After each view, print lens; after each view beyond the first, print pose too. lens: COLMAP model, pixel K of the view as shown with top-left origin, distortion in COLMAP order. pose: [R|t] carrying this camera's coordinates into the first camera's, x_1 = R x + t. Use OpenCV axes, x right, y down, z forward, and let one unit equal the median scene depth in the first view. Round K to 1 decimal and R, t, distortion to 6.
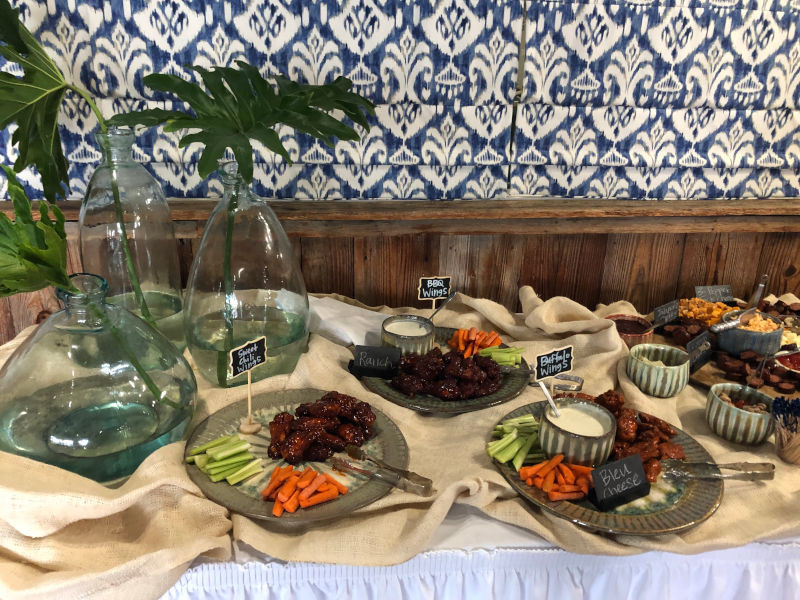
lens RADIAL K [[652.5, 0, 400.6], [0, 652.5, 296.1], [0, 0, 1]] dist [0.020334, -0.018283]
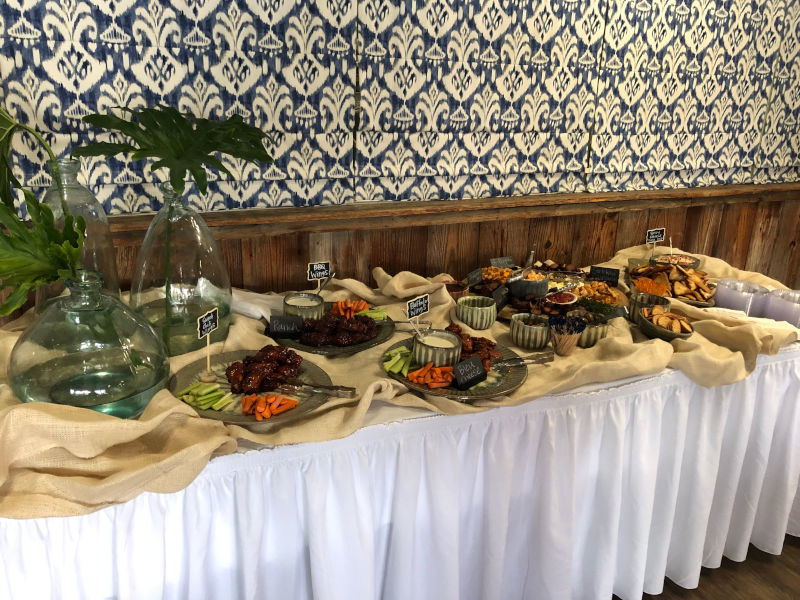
lens RADIAL K [[652.5, 0, 395.1], [0, 652.5, 305.3], [0, 0, 1]] dist [0.020334, -0.018283]
pose [[0.948306, -0.094905, 0.302835, -0.193409], [0.097791, 0.995191, 0.005655, 0.060784], [-0.301916, 0.024252, 0.953026, -0.295779]]
